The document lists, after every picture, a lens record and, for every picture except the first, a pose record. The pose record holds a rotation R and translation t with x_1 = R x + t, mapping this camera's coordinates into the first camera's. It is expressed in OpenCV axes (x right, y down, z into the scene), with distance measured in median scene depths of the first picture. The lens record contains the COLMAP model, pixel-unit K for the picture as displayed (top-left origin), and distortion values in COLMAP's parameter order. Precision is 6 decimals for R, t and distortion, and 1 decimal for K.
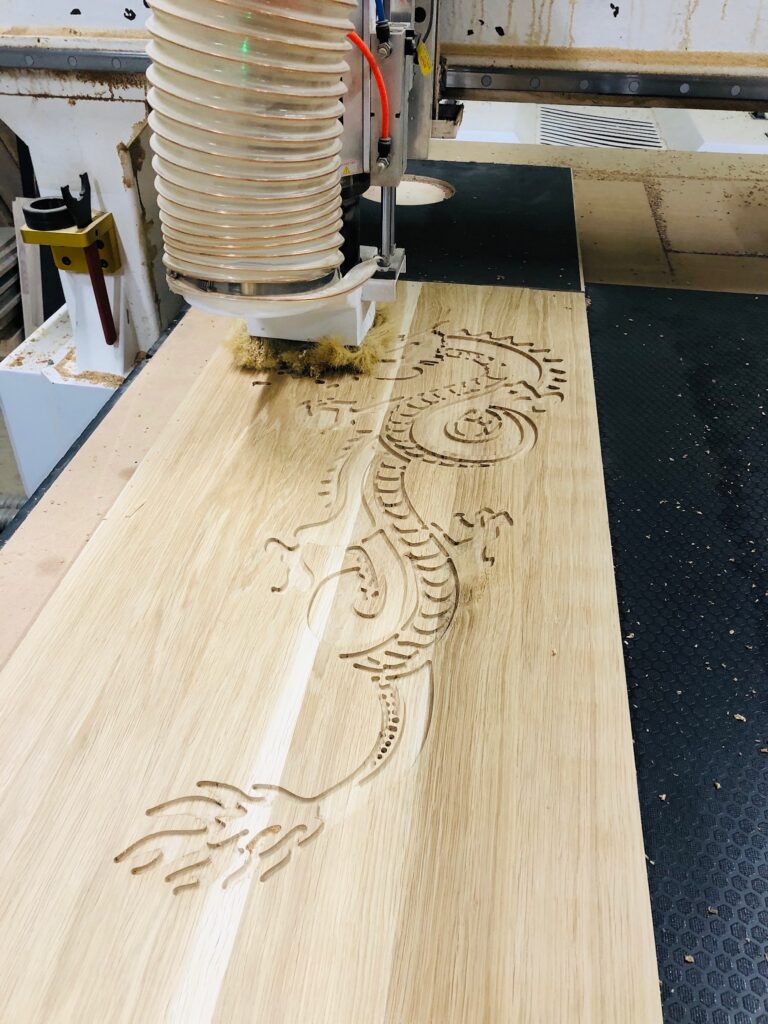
lens RADIAL K [[838.2, 0, 384.0], [0, 838.2, 512.0], [0, 0, 1]] dist [0.002104, 0.001618]
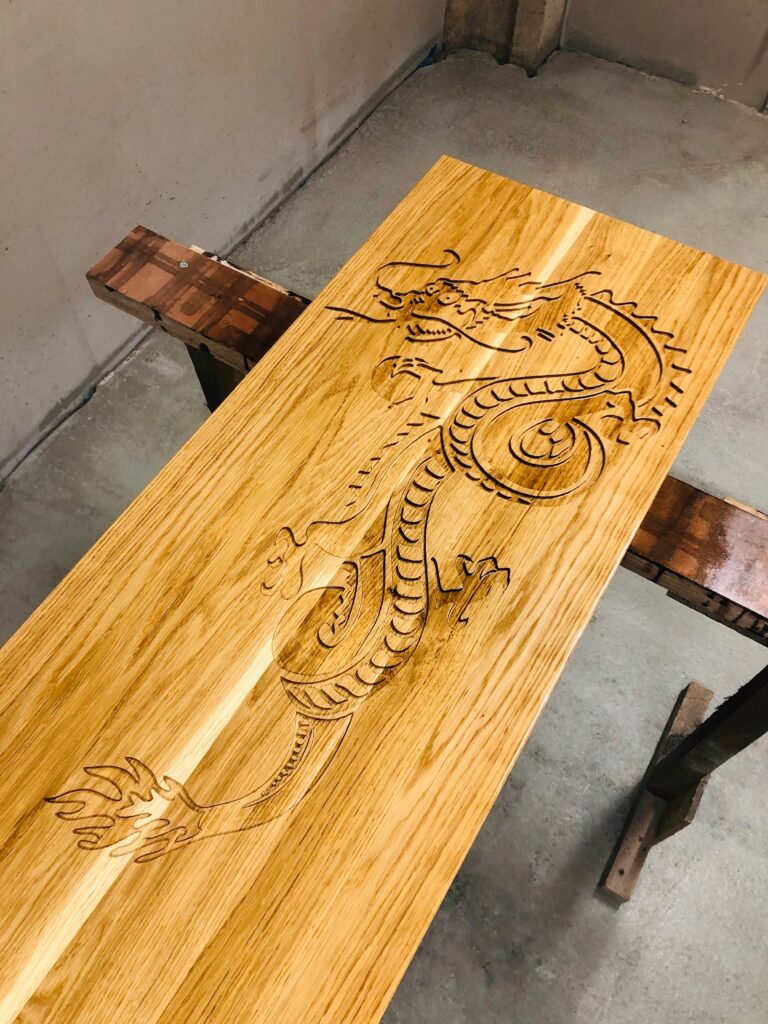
lens RADIAL K [[838.2, 0, 384.0], [0, 838.2, 512.0], [0, 0, 1]] dist [0.002104, 0.001618]
pose [[0.916928, 0.343625, -0.202893, 0.208570], [-0.238027, 0.879044, 0.413066, -0.492111], [0.320292, -0.330458, 0.887812, 0.076897]]
